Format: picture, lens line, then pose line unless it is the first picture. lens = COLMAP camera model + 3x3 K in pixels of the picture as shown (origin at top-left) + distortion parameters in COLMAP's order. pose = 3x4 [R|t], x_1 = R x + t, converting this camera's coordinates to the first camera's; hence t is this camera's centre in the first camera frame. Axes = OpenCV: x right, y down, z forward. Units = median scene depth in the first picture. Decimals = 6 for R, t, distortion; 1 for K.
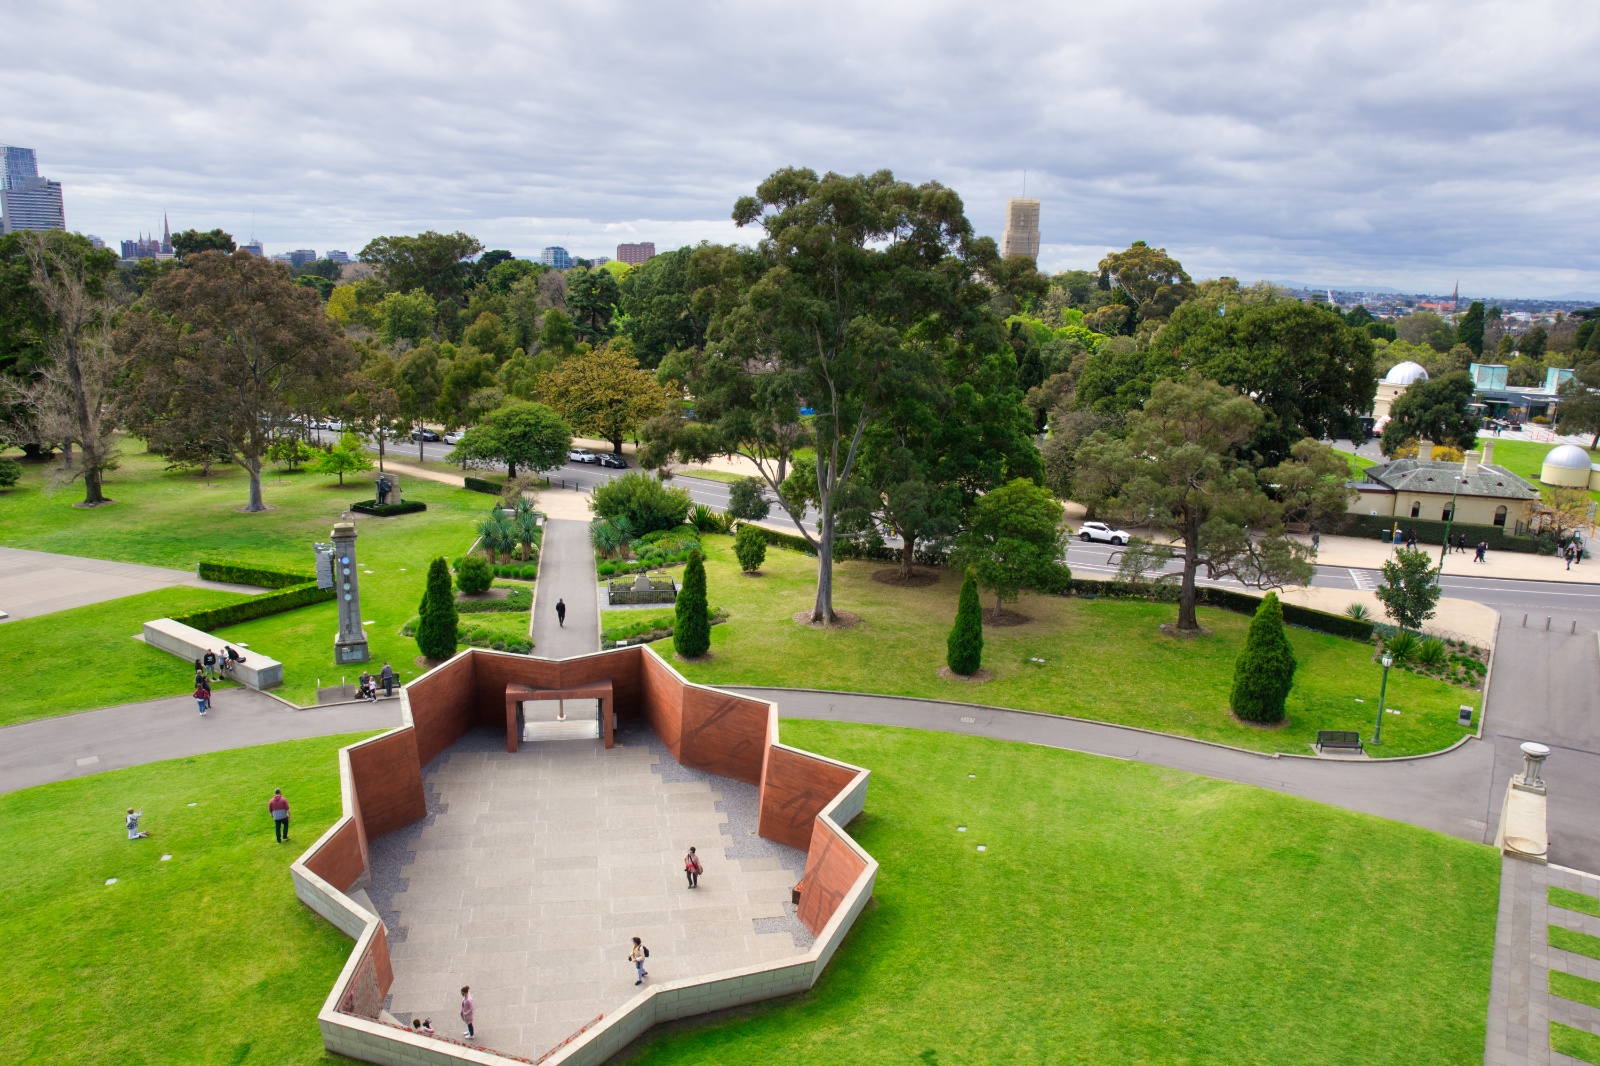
lens RADIAL K [[1121.4, 0, 801.4], [0, 1121.4, 532.0], [0, 0, 1]] dist [-0.110595, 0.072645]
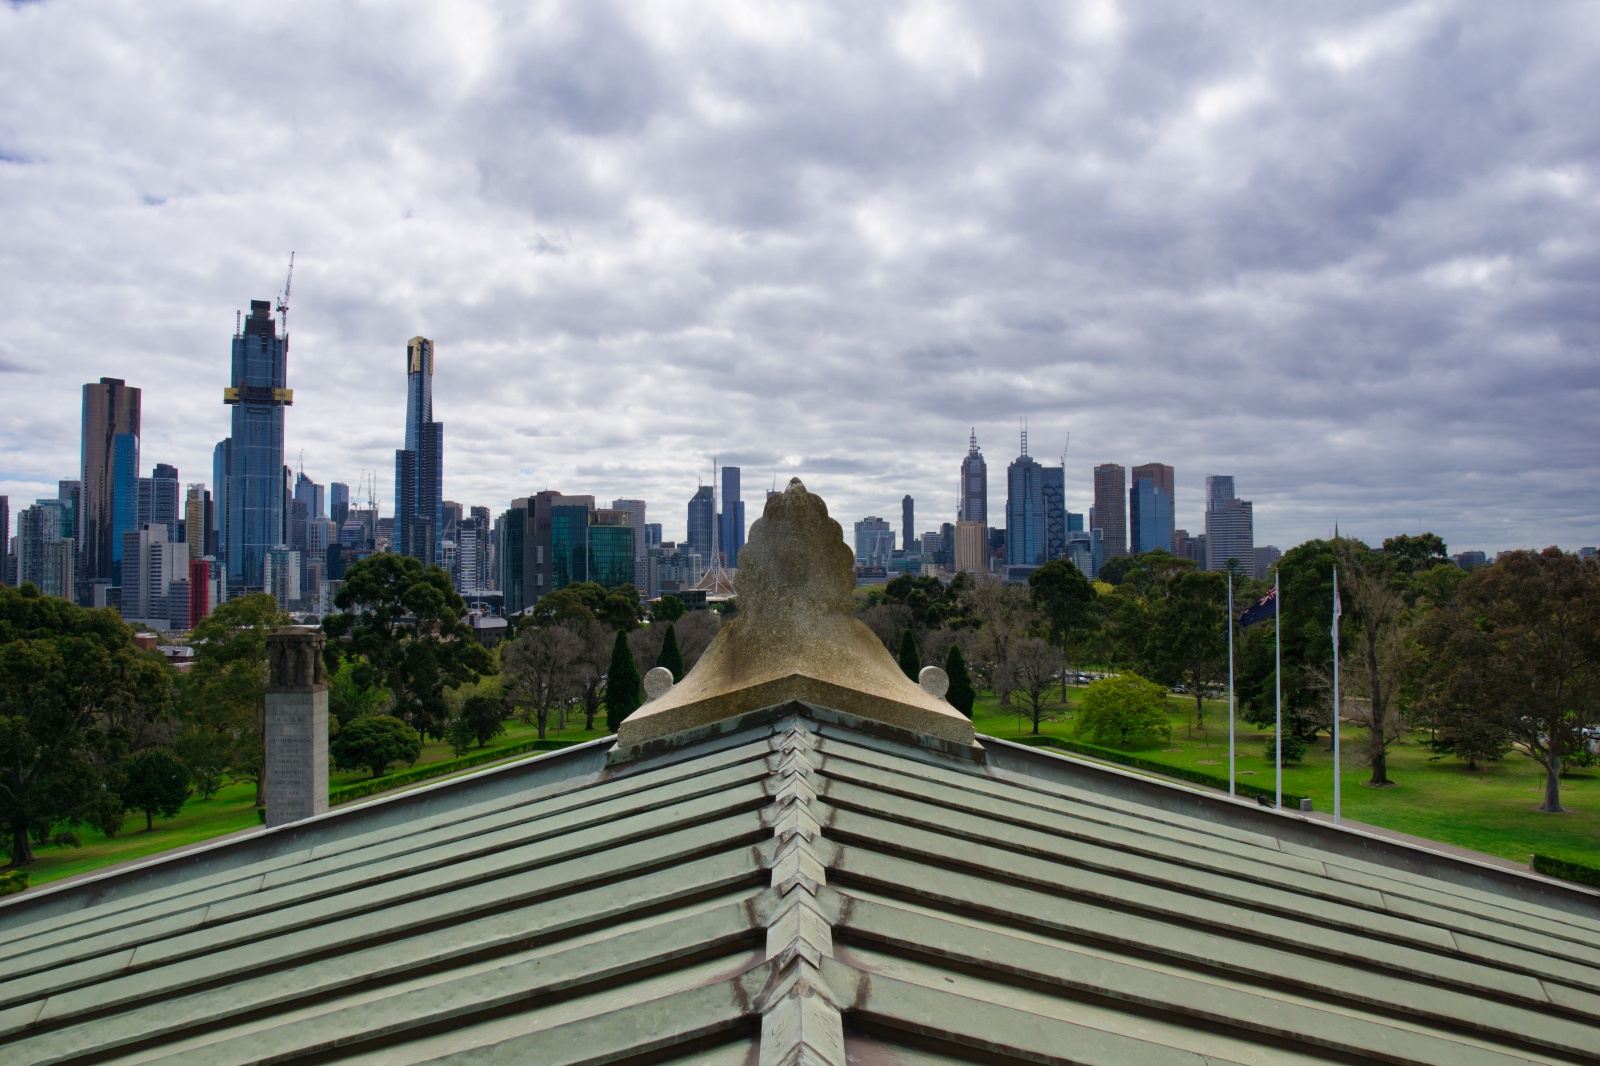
lens RADIAL K [[1121.4, 0, 801.4], [0, 1121.4, 532.0], [0, 0, 1]] dist [-0.110595, 0.072645]
pose [[0.569609, -0.065728, -0.819283, -0.105485], [-0.159100, 0.969126, -0.188364, 0.034056], [0.806370, 0.237642, 0.541566, -0.136983]]
